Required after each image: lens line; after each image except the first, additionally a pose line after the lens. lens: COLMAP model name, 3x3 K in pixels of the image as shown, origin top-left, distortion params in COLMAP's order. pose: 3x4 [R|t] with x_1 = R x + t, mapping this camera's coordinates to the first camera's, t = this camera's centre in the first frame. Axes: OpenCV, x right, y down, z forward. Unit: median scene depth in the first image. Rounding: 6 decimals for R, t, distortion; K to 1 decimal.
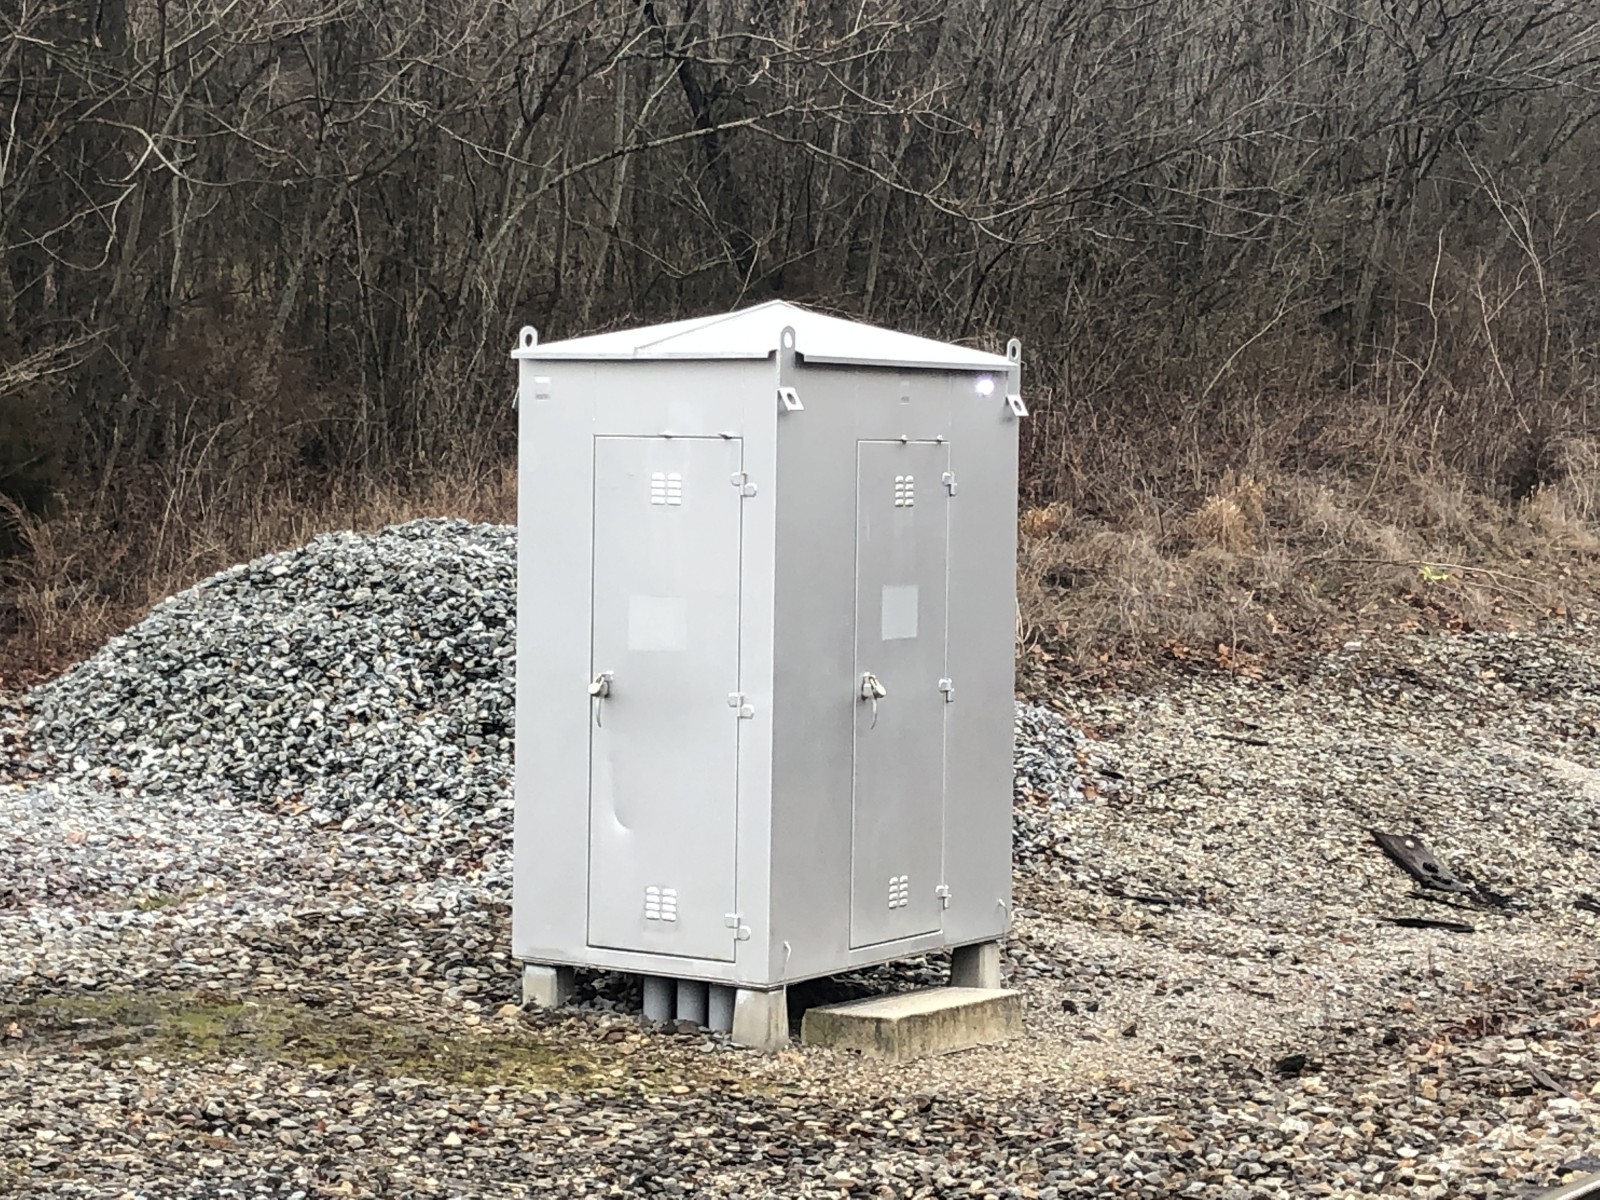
lens RADIAL K [[3402.4, 0, 800.0], [0, 3402.4, 600.0], [0, 0, 1]] dist [0.047710, -0.393767]
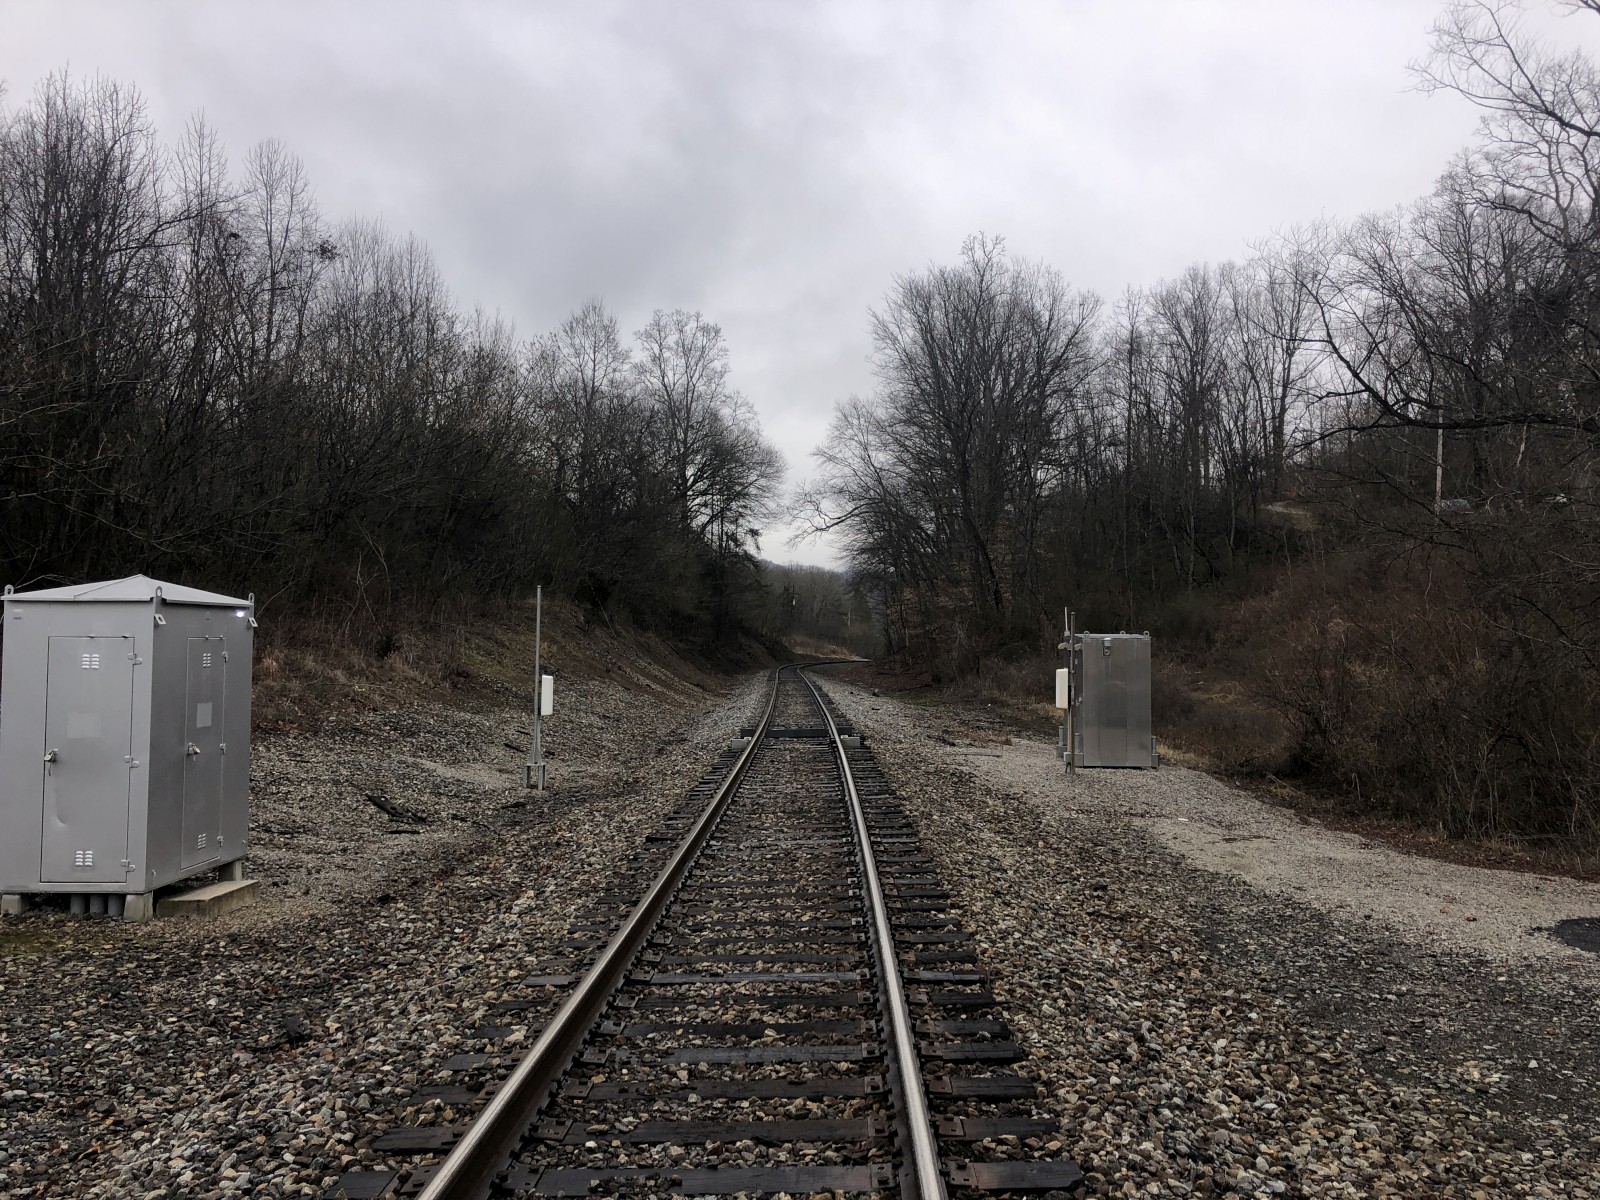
lens RADIAL K [[1258.3, 0, 800.0], [0, 1258.3, 600.0], [0, 0, 1]] dist [0.007760, -0.023988]
pose [[0.834605, 0.007388, 0.550800, -0.098062], [0.032848, 0.997463, -0.063152, -0.006467], [-0.549869, 0.070799, 0.832245, 0.091424]]
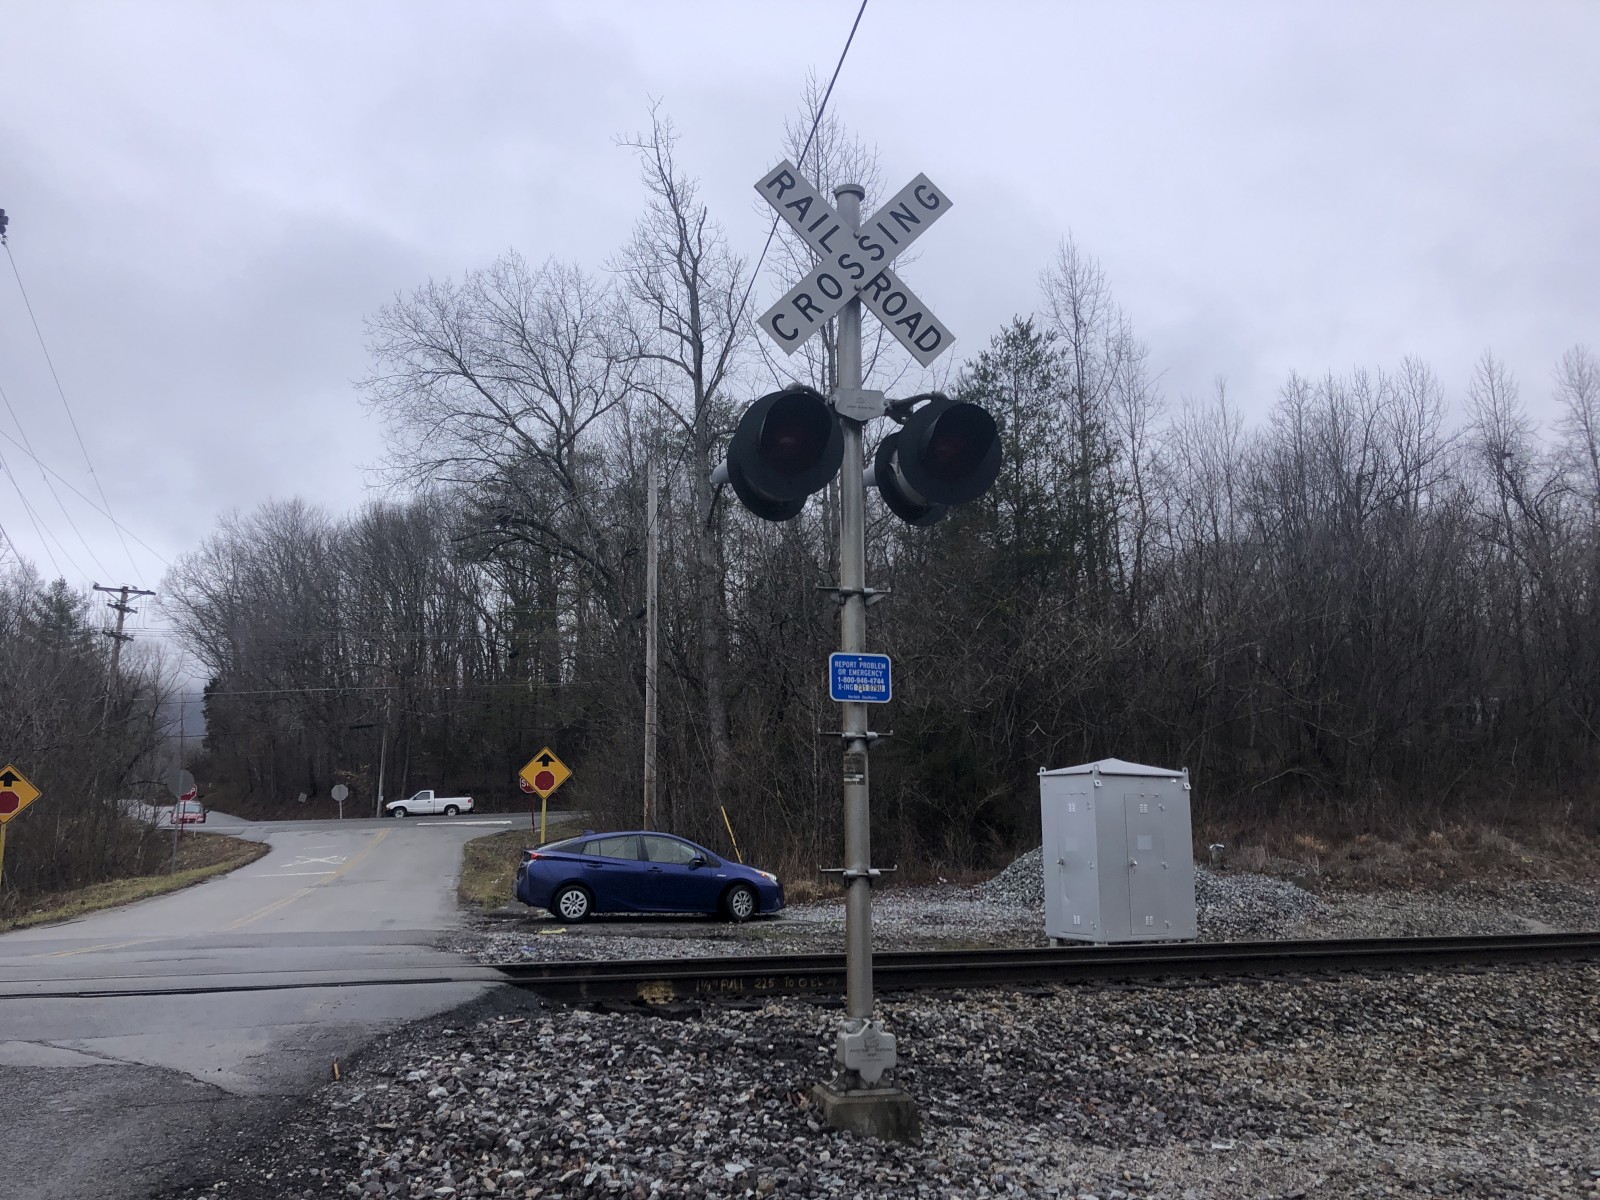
lens RADIAL K [[1277.2, 0, 765.9], [0, 1277.2, 600.8], [0, 0, 1]] dist [0.065505, -0.185075]
pose [[0.846466, -0.103454, -0.522296, 0.428447], [-0.023007, 0.972919, -0.229997, 0.077375], [0.531946, 0.206701, 0.821163, -0.403039]]
